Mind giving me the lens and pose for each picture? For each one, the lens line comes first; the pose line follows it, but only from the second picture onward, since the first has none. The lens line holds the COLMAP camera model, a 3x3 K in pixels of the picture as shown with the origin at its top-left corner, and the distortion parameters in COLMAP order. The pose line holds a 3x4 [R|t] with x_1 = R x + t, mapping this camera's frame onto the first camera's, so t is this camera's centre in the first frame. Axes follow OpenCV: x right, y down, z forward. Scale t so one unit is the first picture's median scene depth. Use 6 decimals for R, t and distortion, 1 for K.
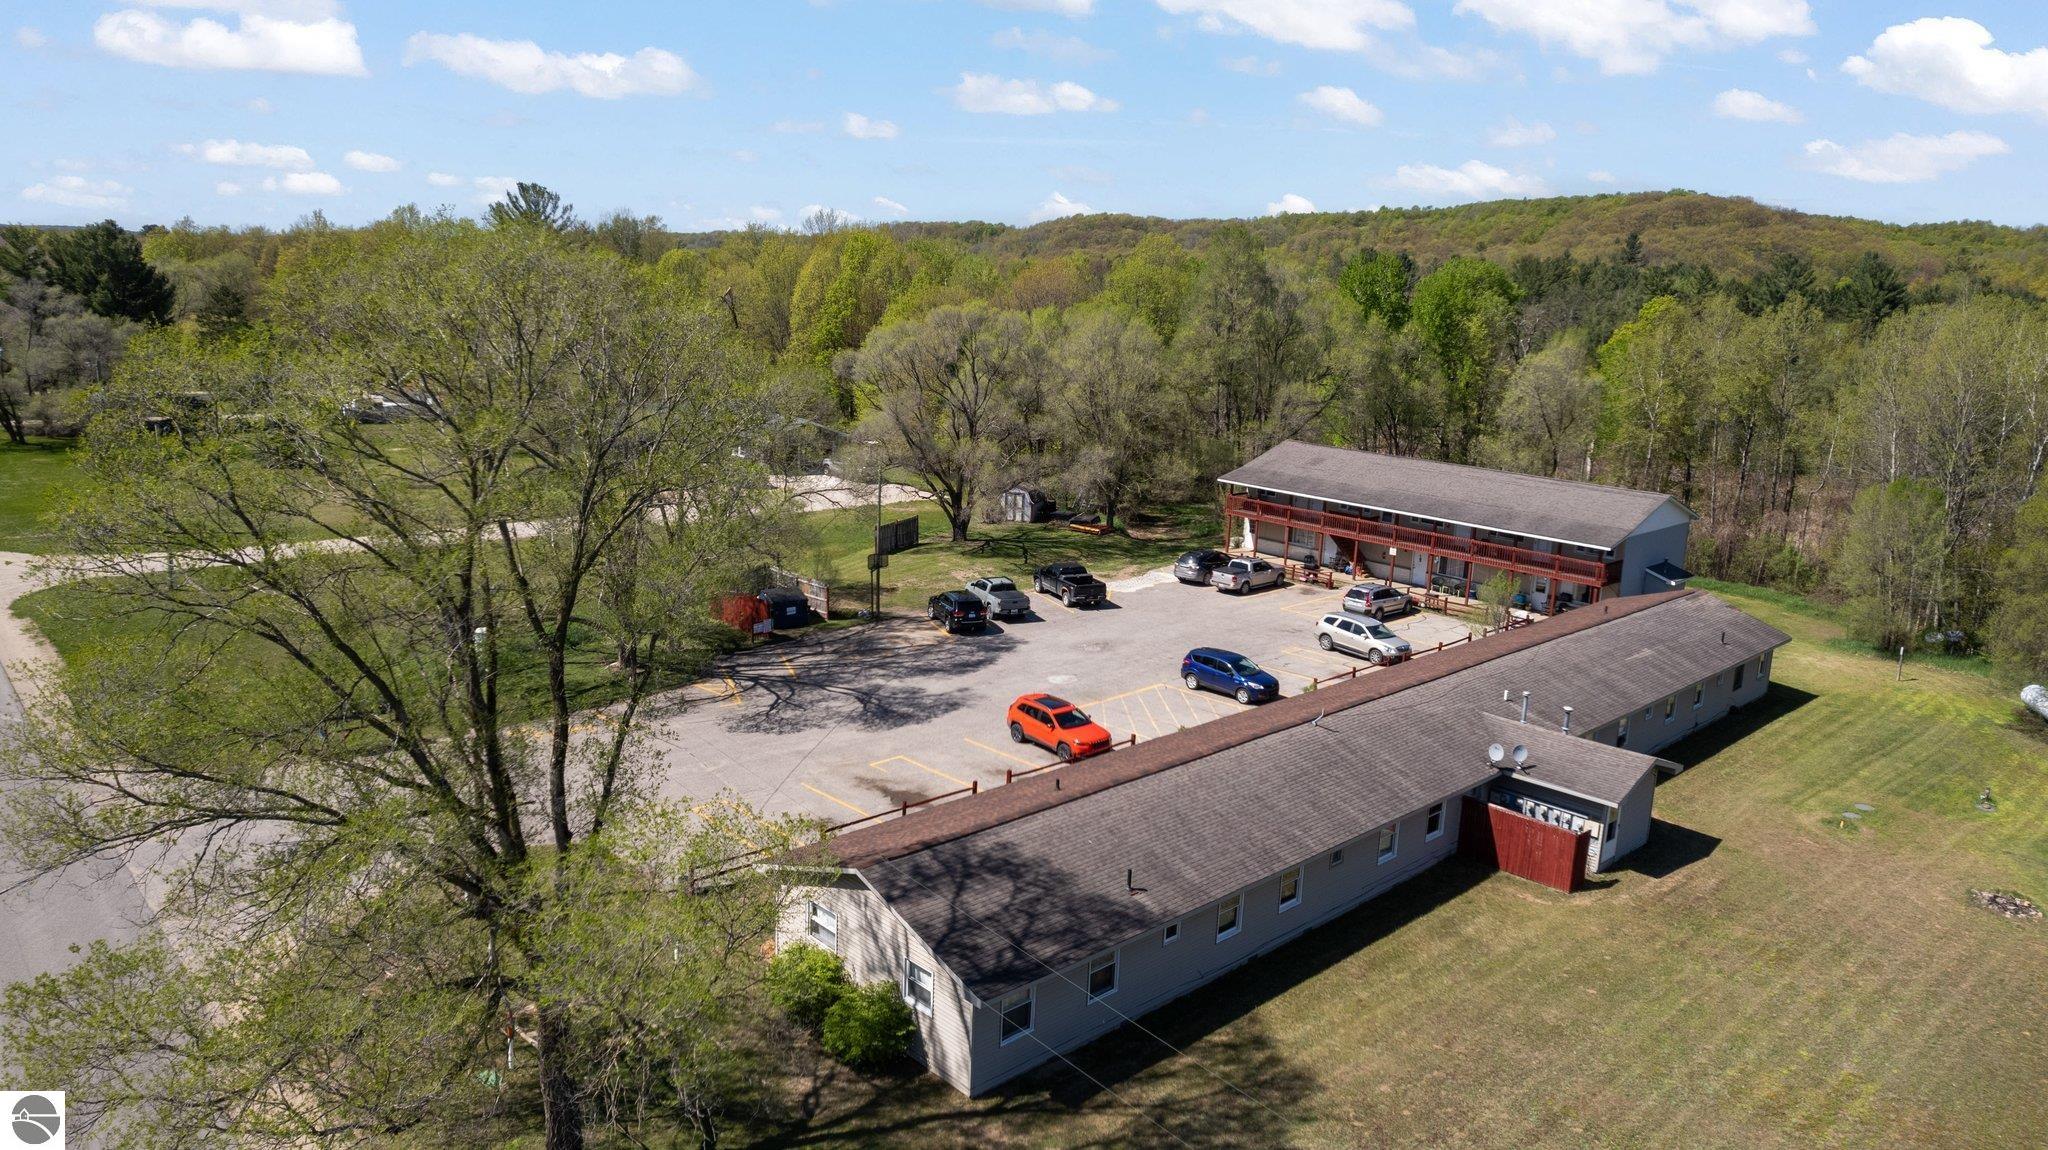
lens RADIAL K [[1389.7, 0, 1024.0], [0, 1389.7, 575.0], [0, 0, 1]] dist [-0.076263, 0.075346]
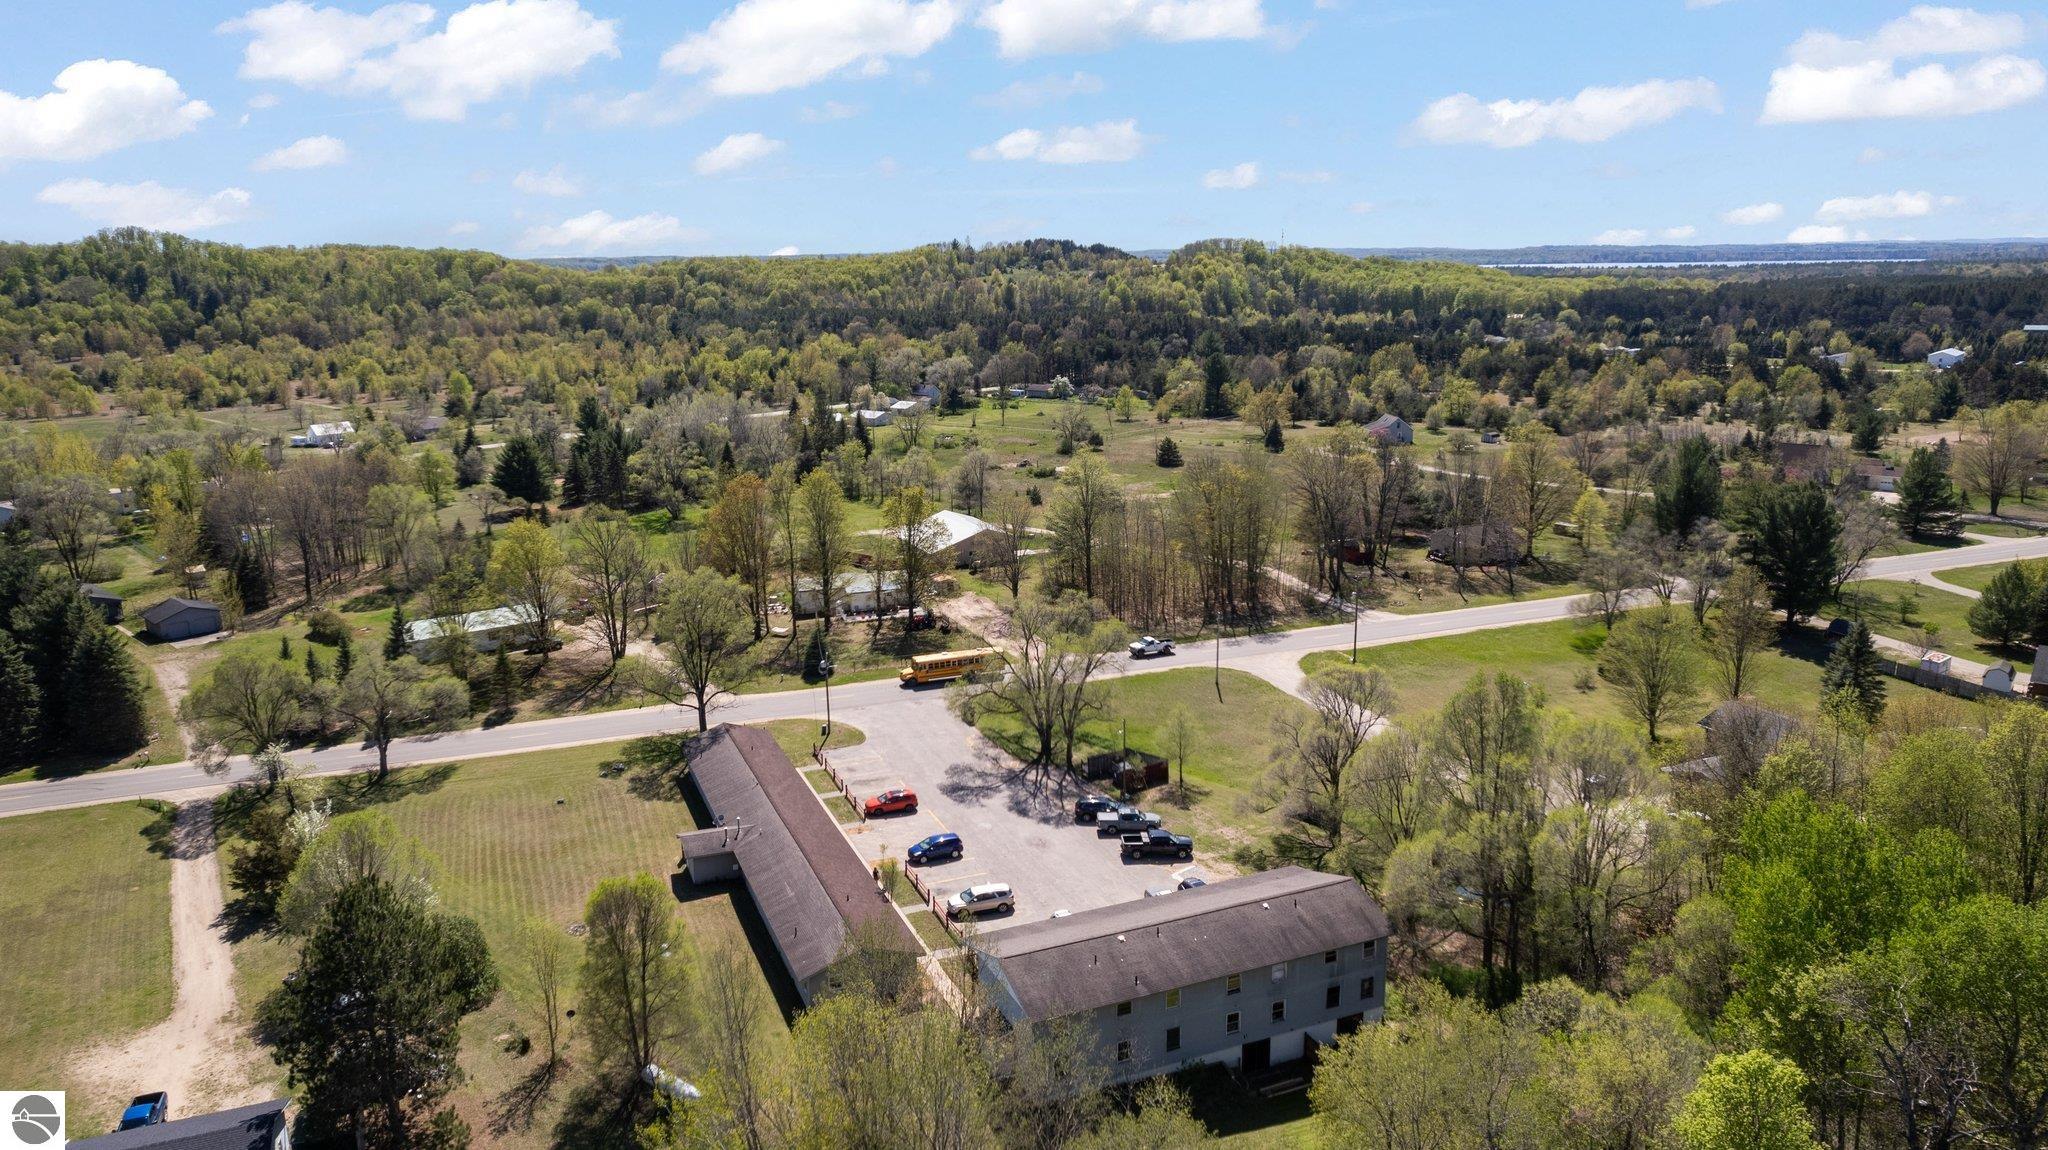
lens RADIAL K [[1373.2, 0, 1027.4], [0, 1373.2, 573.0], [0, 0, 1]] dist [-0.072776, 0.072520]
pose [[-0.356716, 0.182099, -0.916293, 1.515785], [-0.197794, 0.943862, 0.264580, -0.696033], [0.913034, 0.275617, -0.300673, 1.361940]]
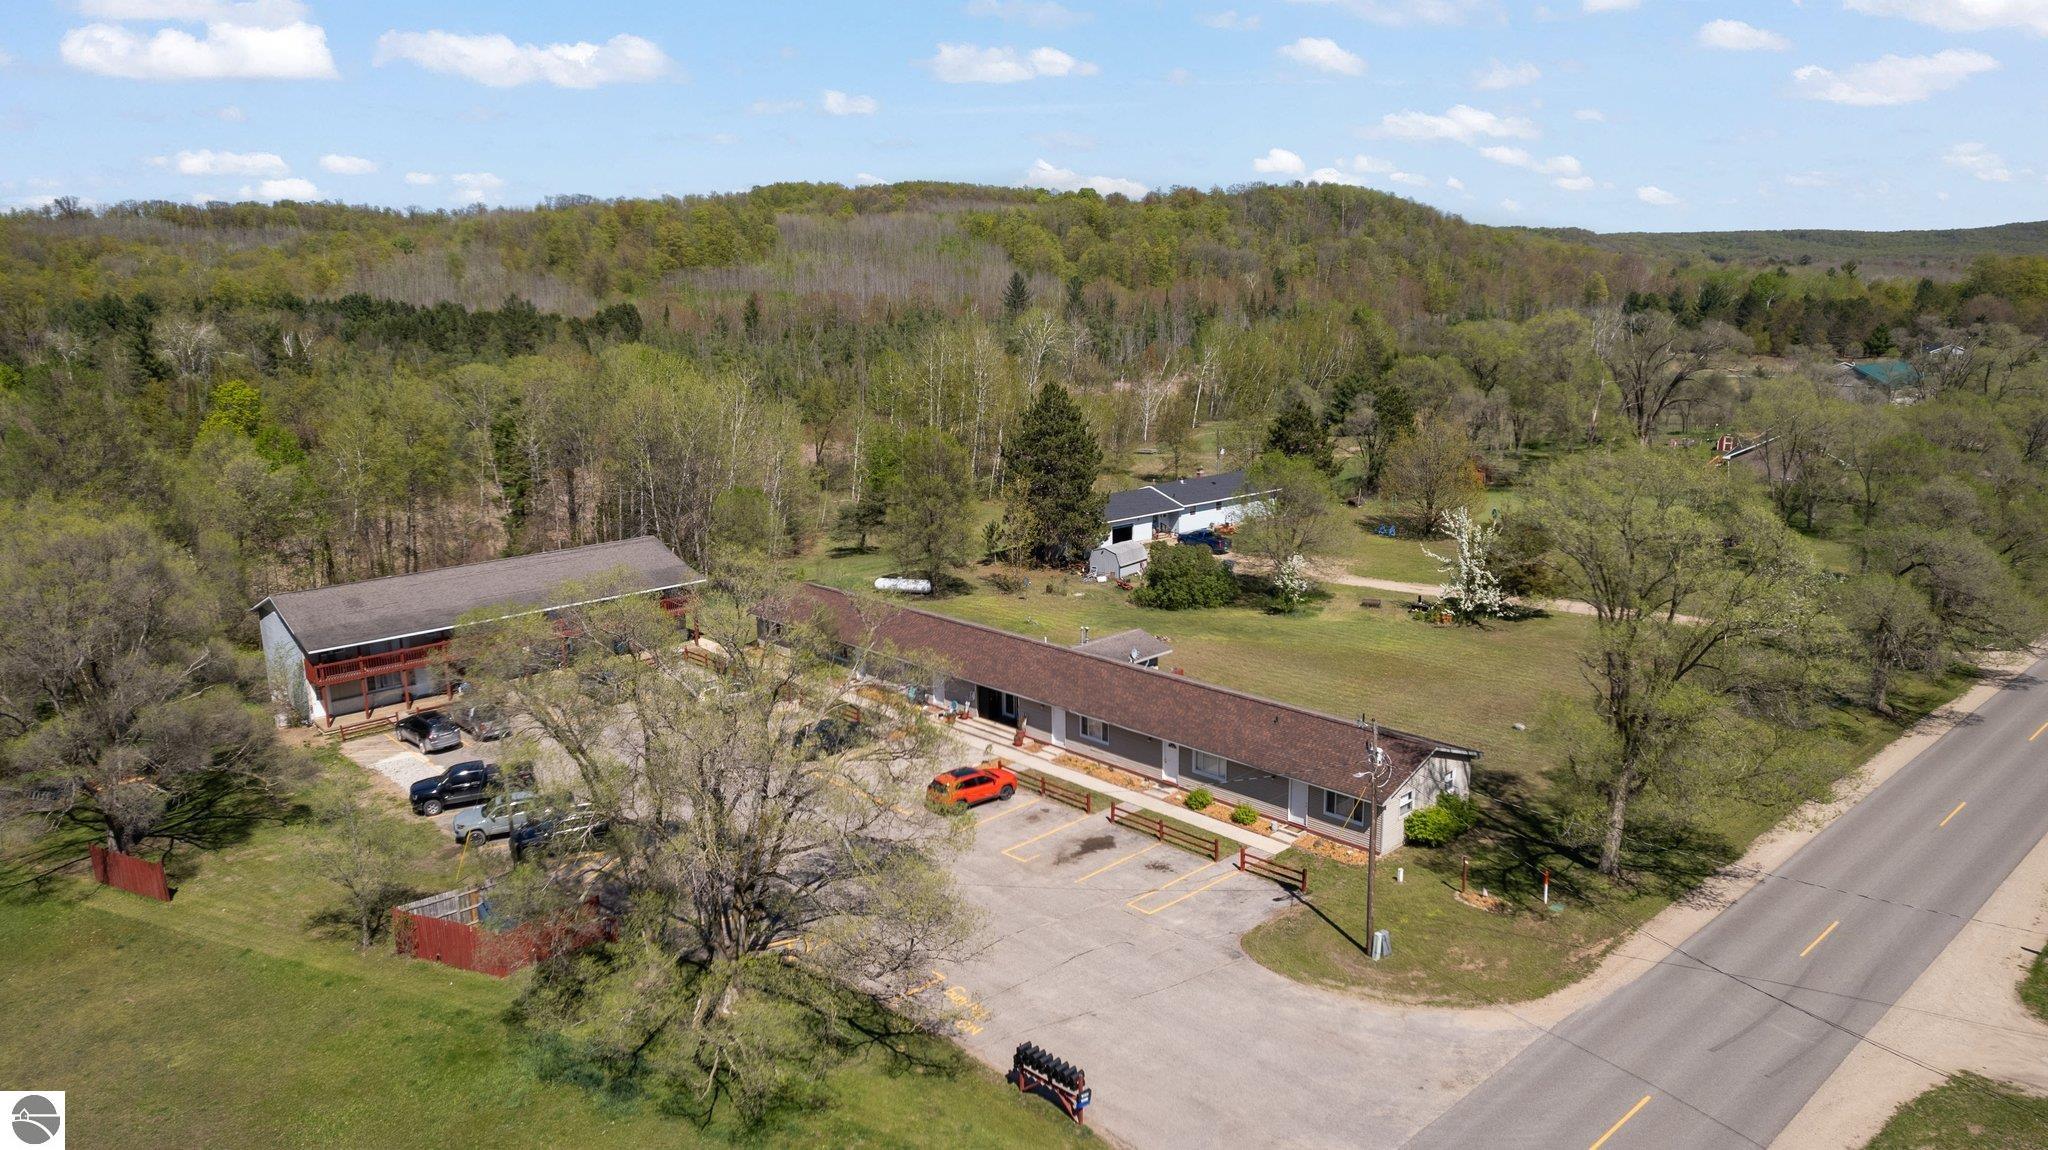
lens RADIAL K [[1349.1, 0, 1019.0], [0, 1349.1, 581.9], [0, 0, 1]] dist [-0.068107, 0.073741]
pose [[-0.000672, -0.257930, 0.966163, -0.847223], [0.233392, 0.939440, 0.250959, -0.276959], [-0.972383, 0.225663, 0.059568, 0.634648]]
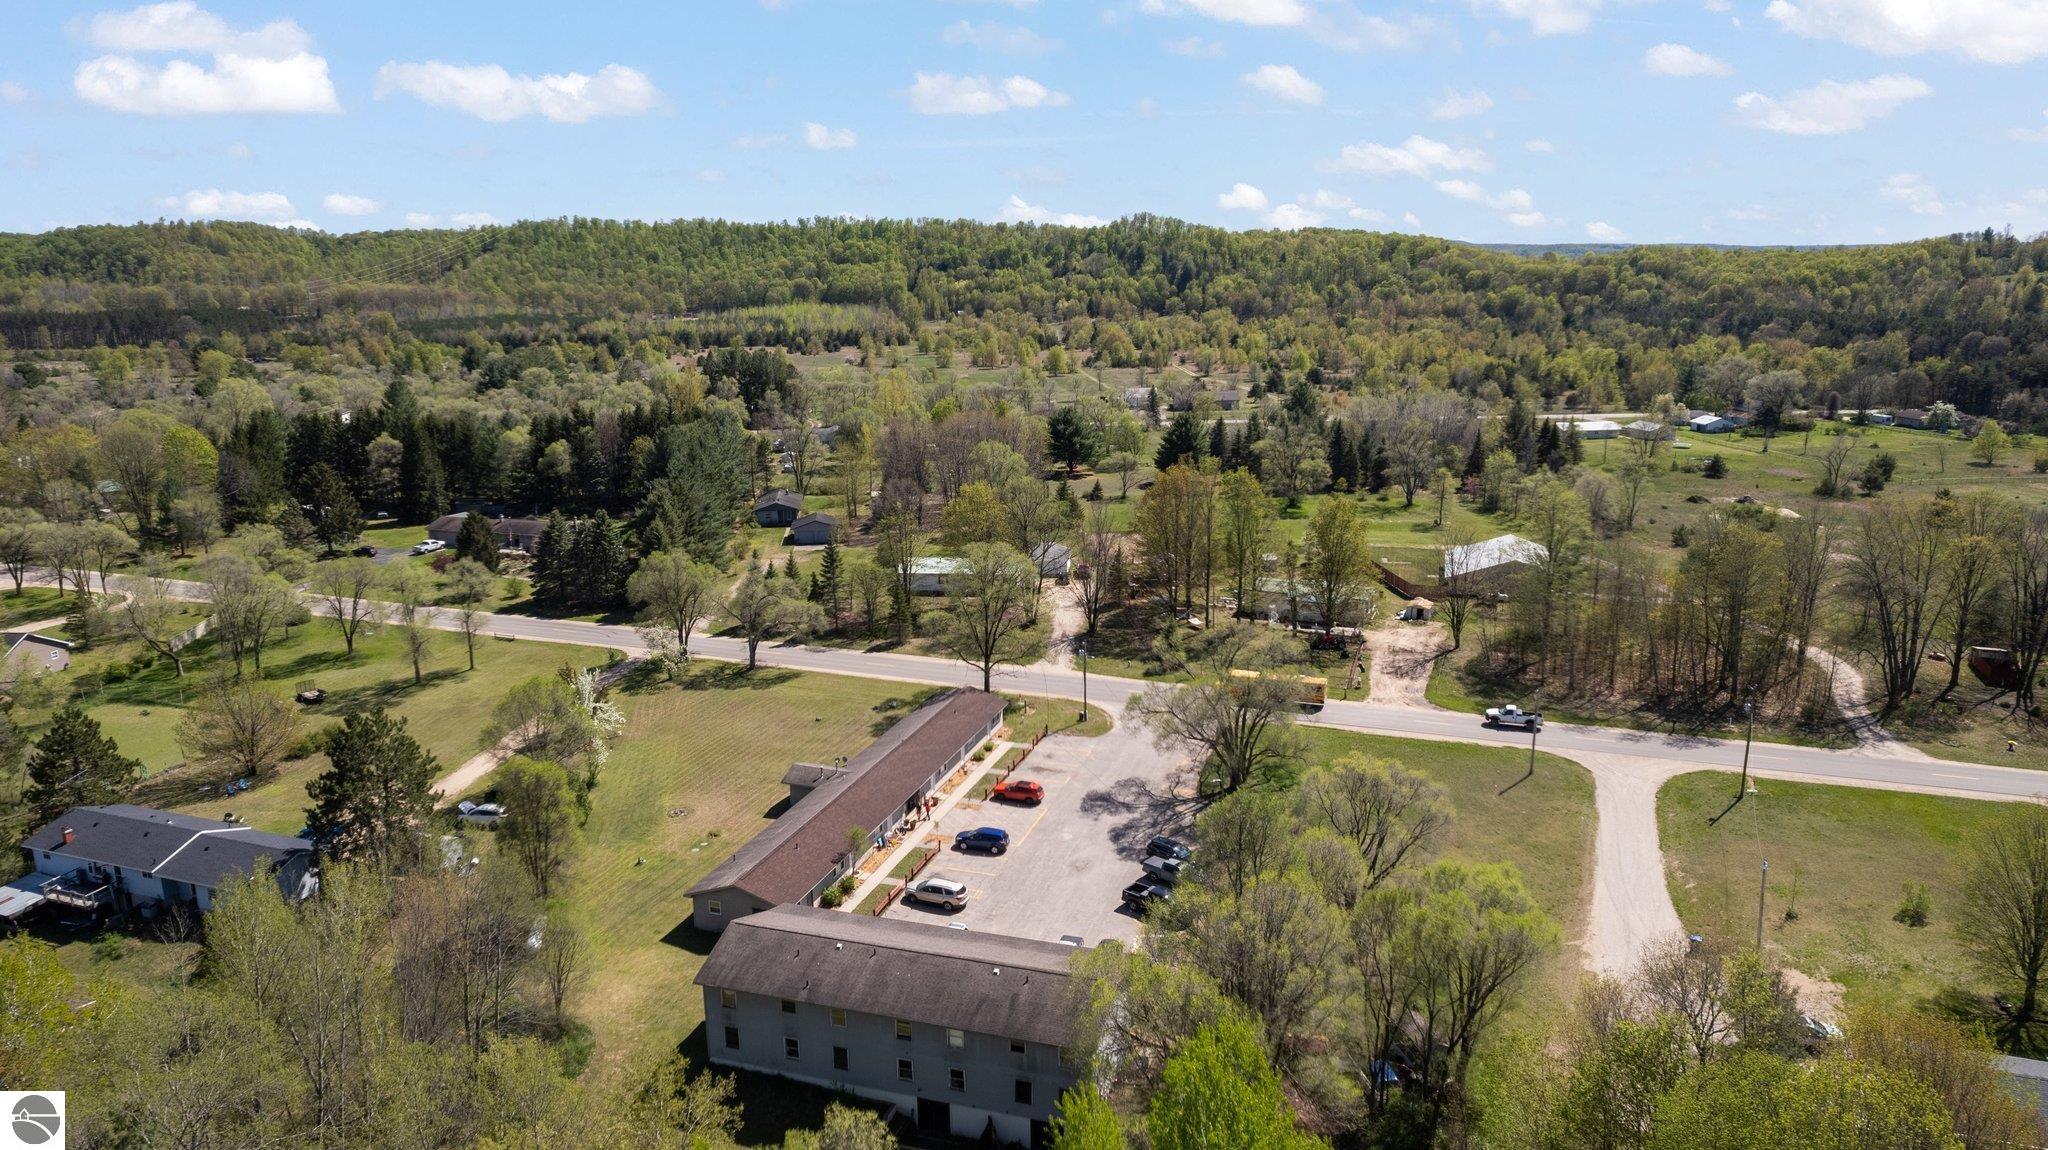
lens RADIAL K [[1373.2, 0, 1027.4], [0, 1373.2, 573.0], [0, 0, 1]] dist [-0.072776, 0.072520]
pose [[-0.880863, 0.080703, -0.466442, 0.824657], [-0.123679, 0.911897, 0.391341, -0.885116], [0.456929, 0.402407, -0.793274, 2.073123]]
